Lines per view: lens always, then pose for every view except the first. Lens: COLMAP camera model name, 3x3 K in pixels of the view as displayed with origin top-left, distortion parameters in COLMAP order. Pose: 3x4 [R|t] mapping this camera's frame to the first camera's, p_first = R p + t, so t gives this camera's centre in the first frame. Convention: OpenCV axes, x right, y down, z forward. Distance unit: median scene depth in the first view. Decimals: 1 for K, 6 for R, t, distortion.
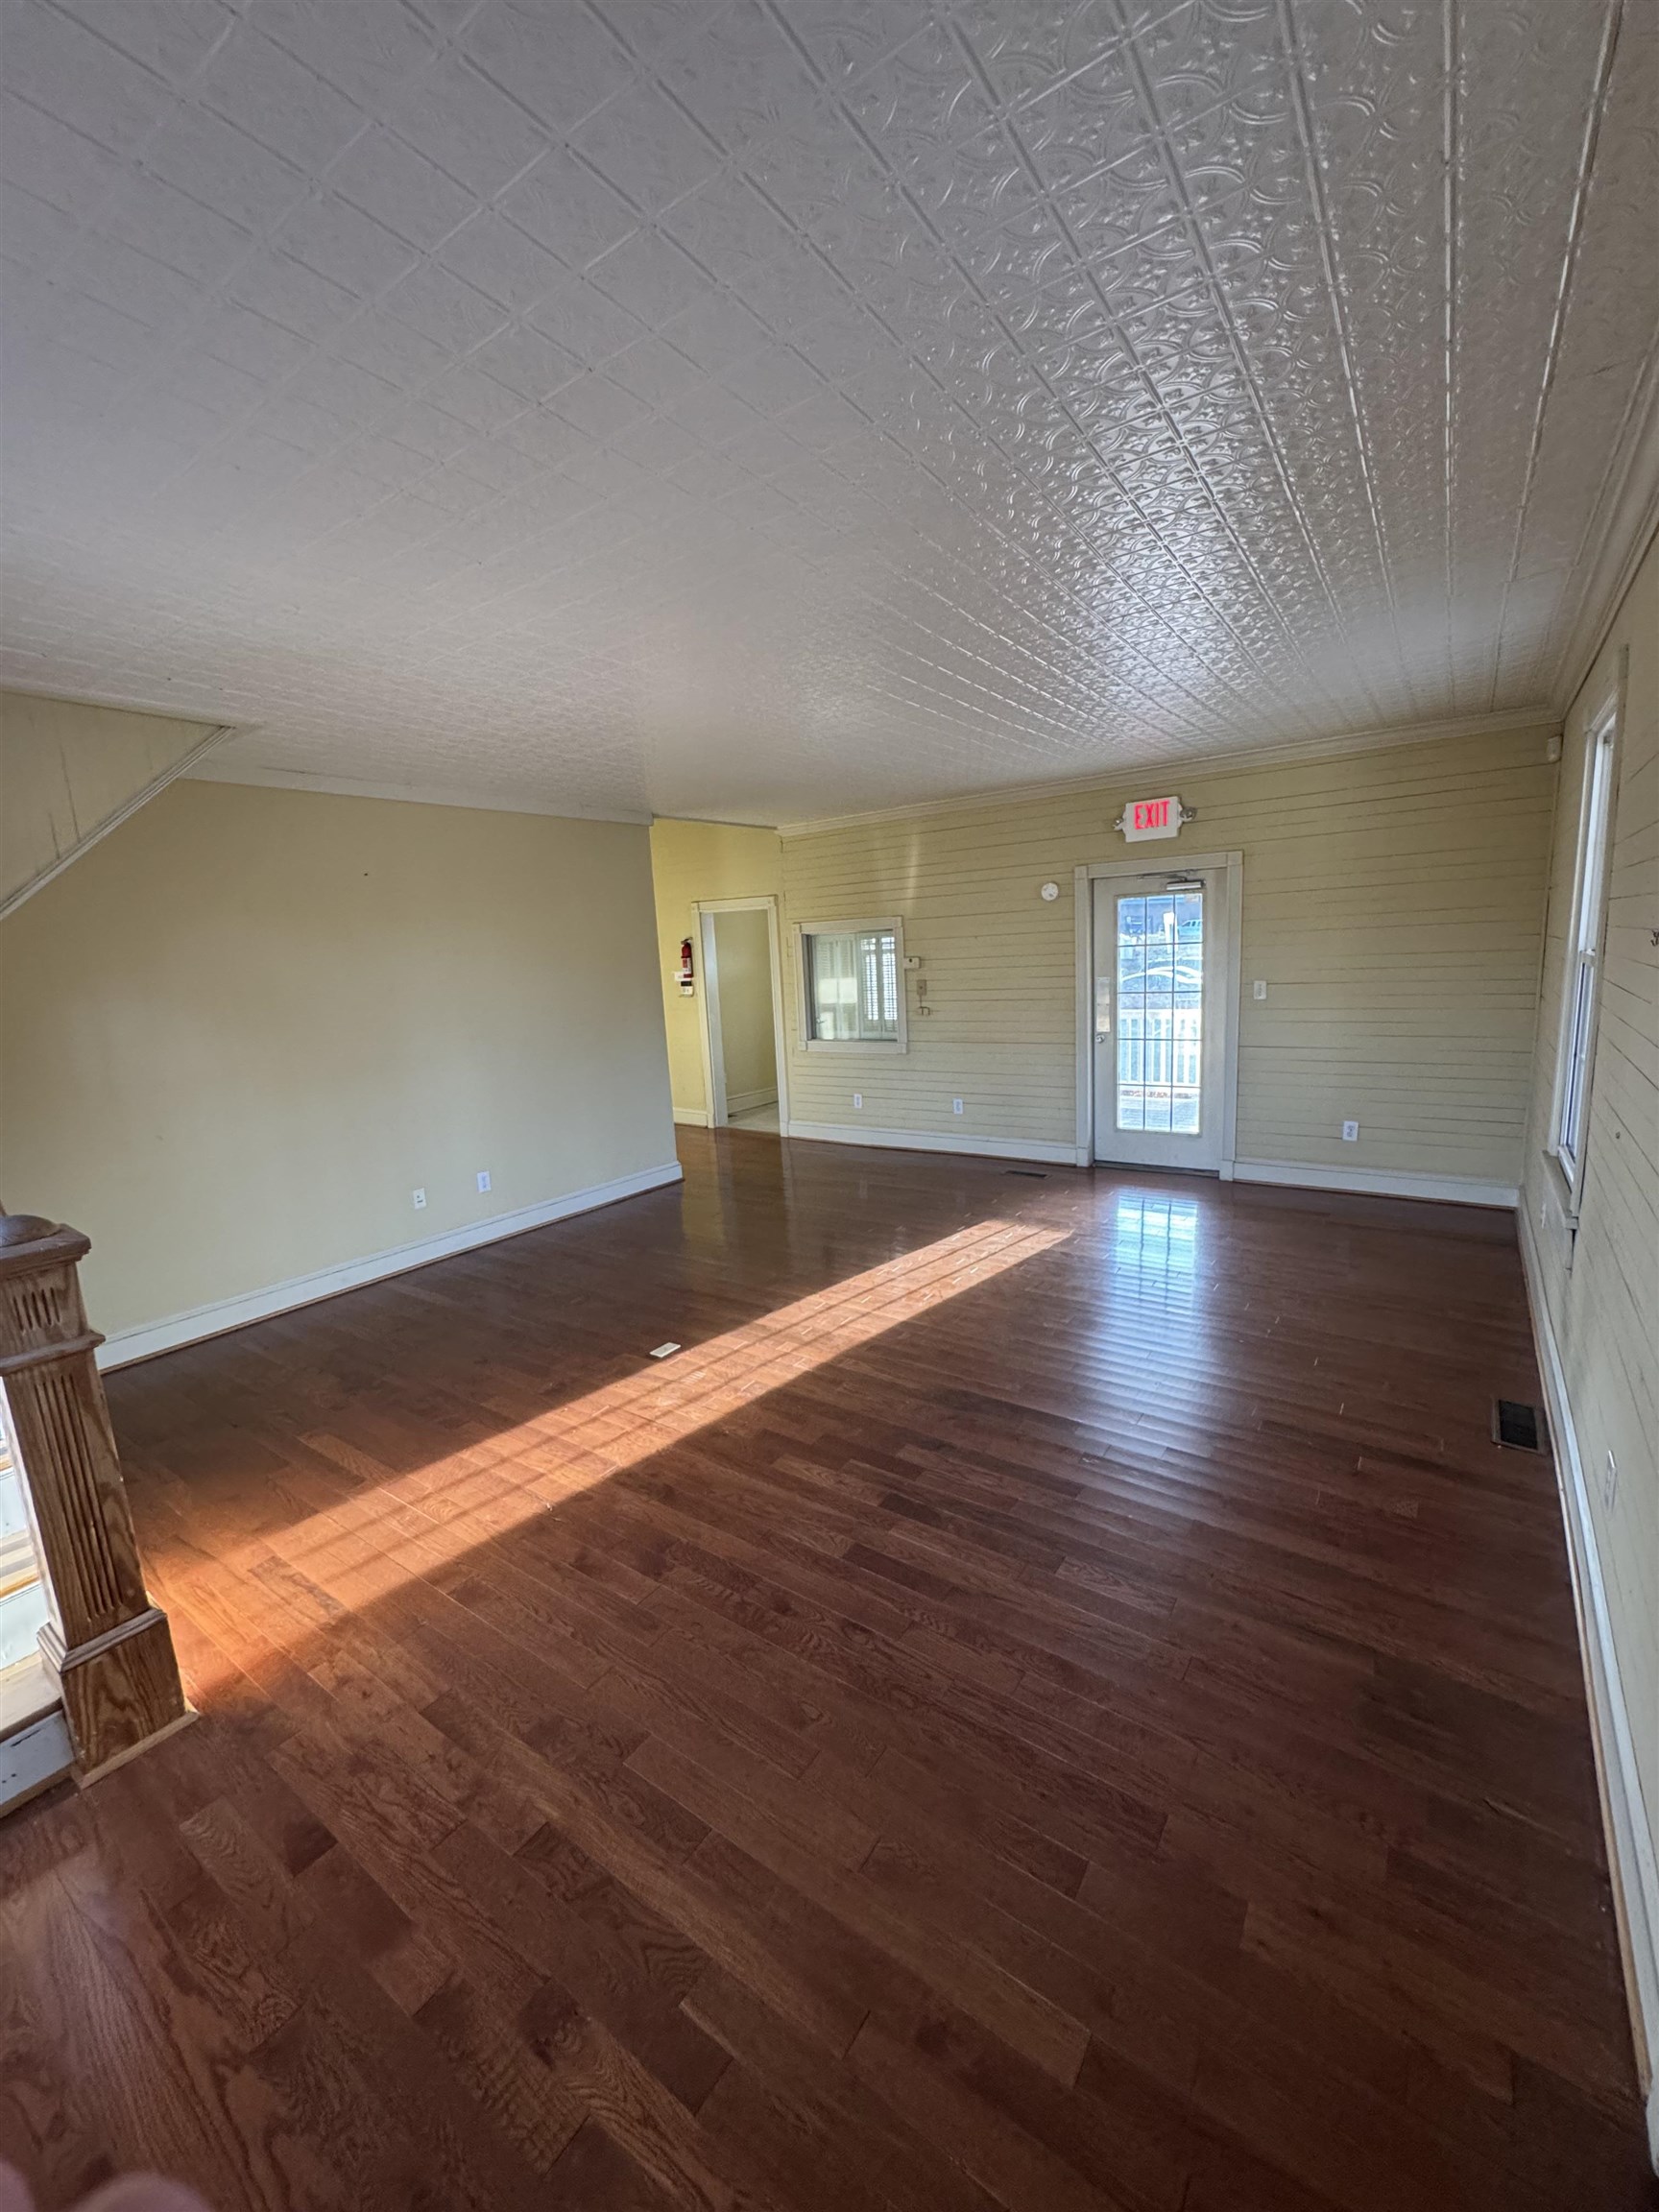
lens RADIAL K [[881.4, 0, 816.5], [0, 881.4, 1107.7], [0, 0, 1]] dist [0.000017, -0.000020]
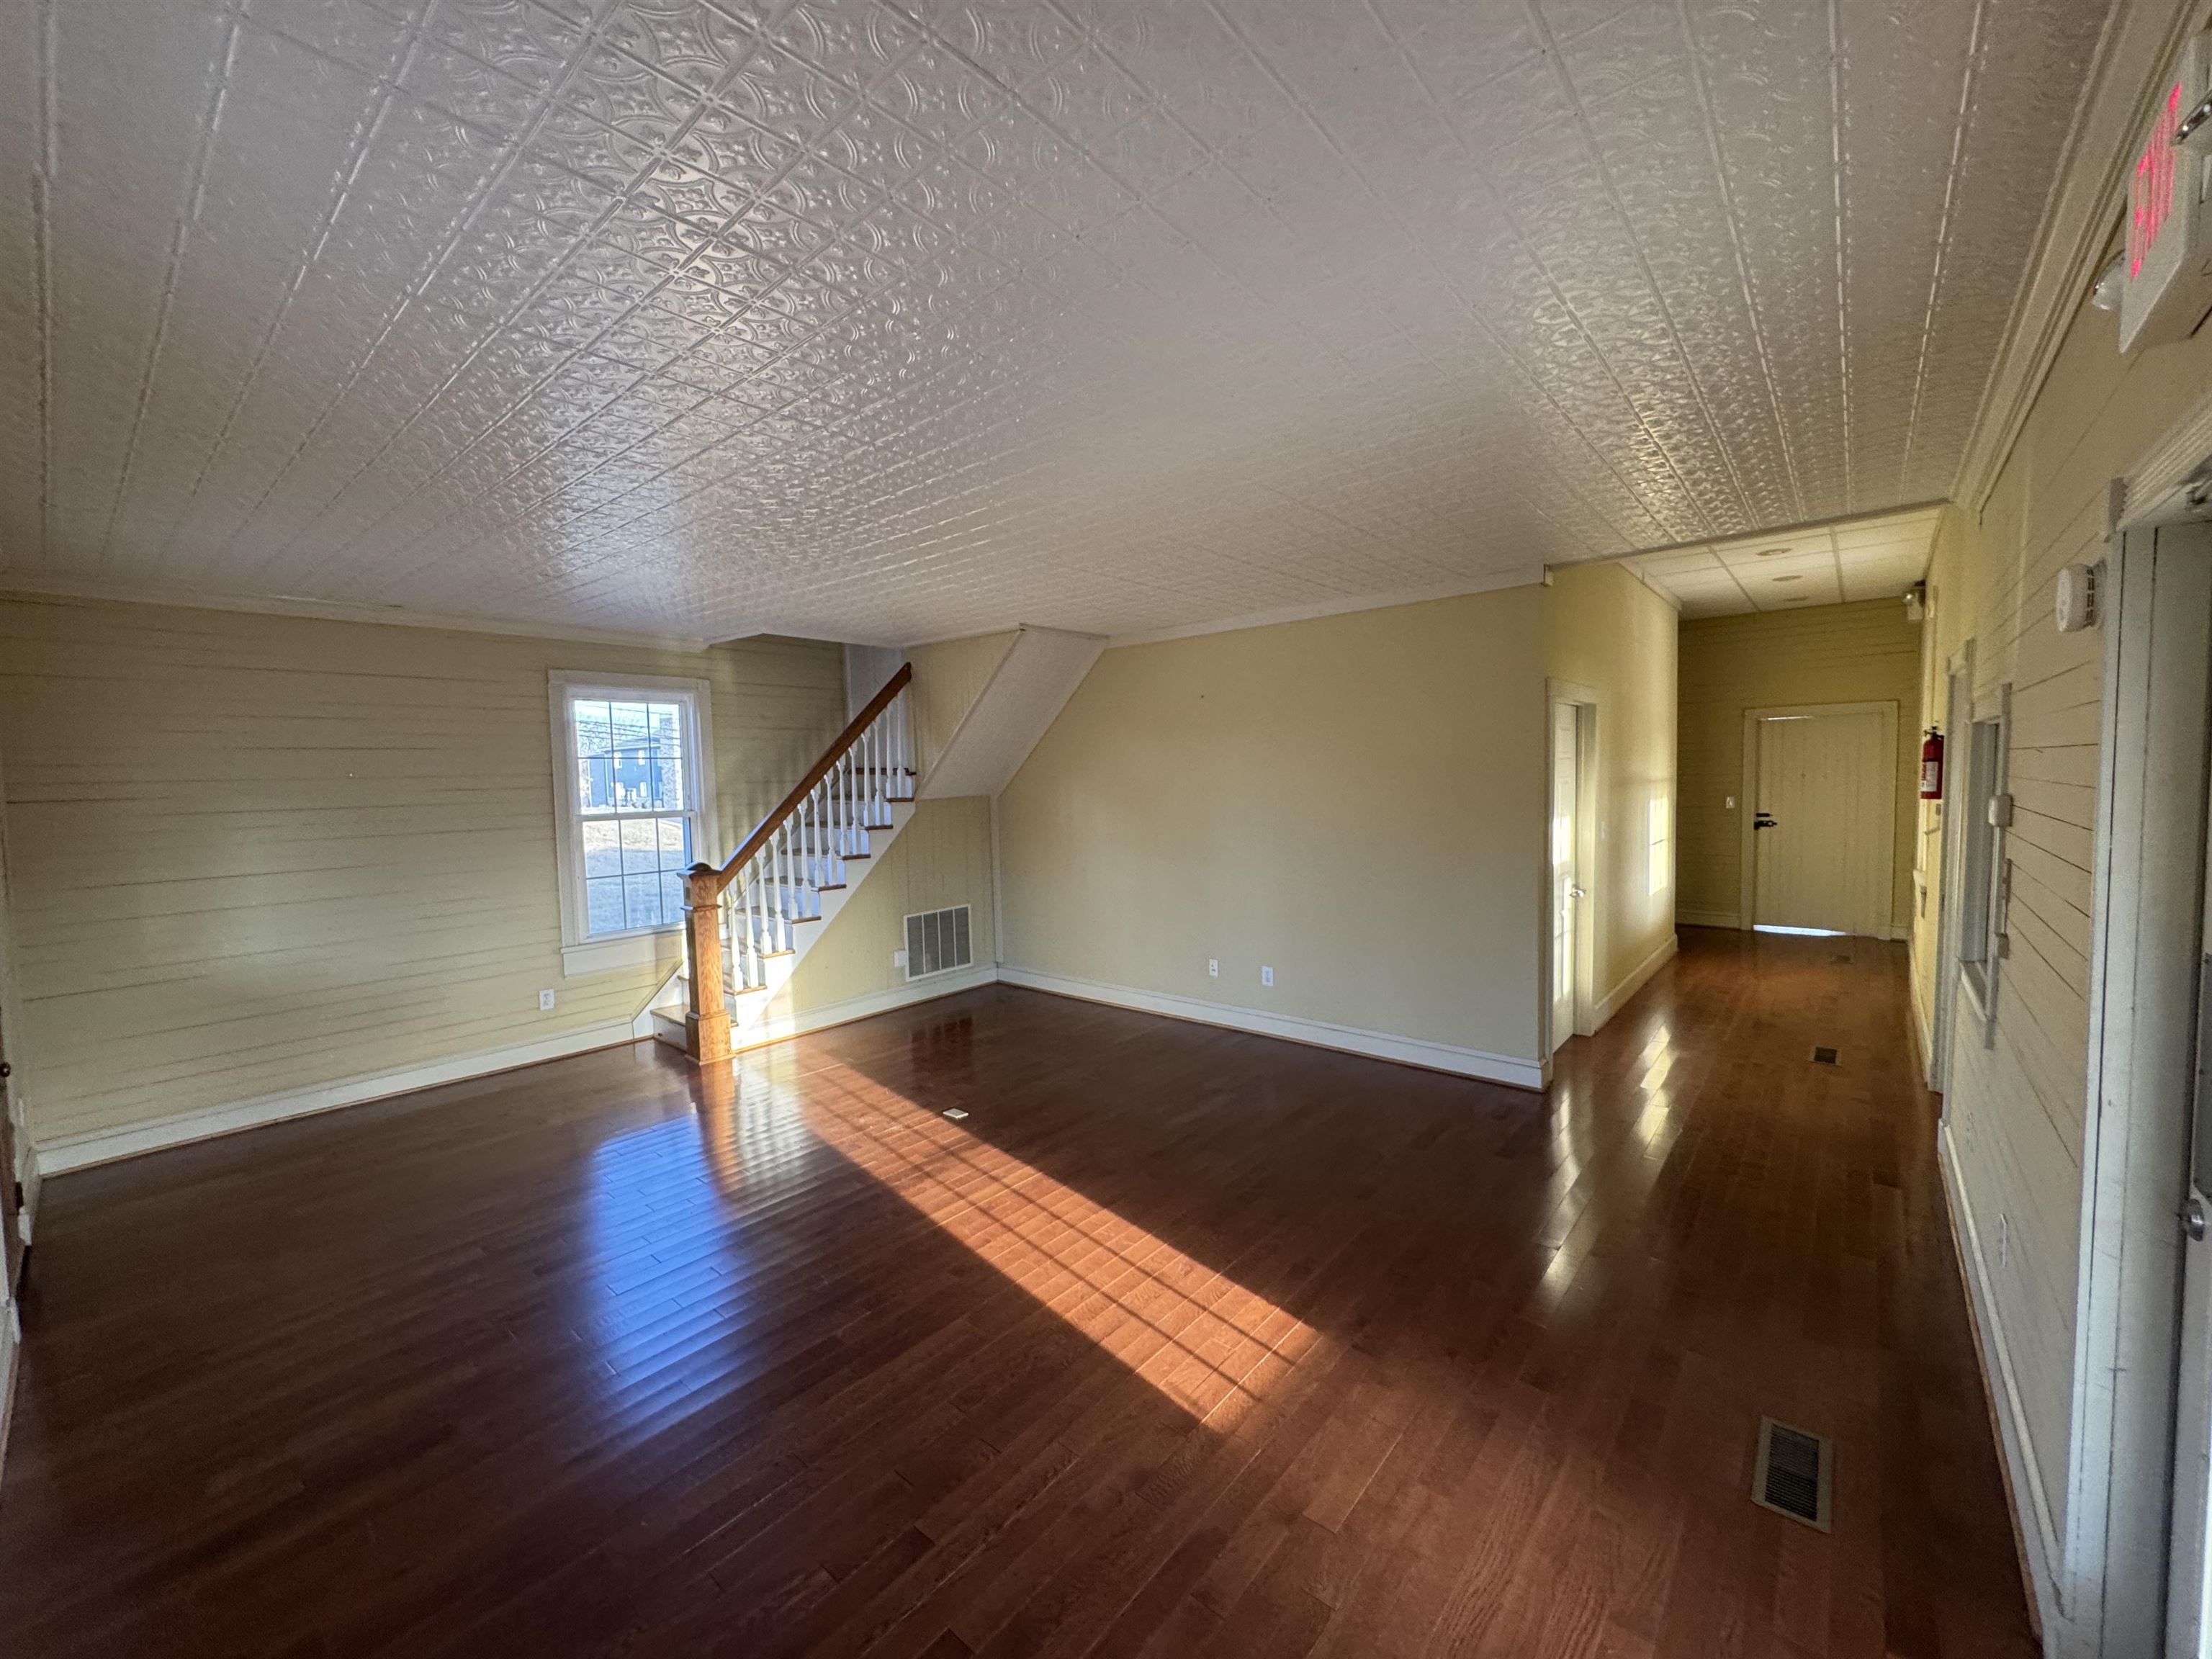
lens RADIAL K [[881.4, 0, 1095.1], [0, 881.4, 828.3], [0, 0, 1]] dist [0.000017, -0.000020]
pose [[-0.083653, 0.123189, -0.988851, 0.856653], [-0.143409, 0.980511, 0.134282, -0.262561], [0.986122, 0.153044, -0.064356, 1.102400]]
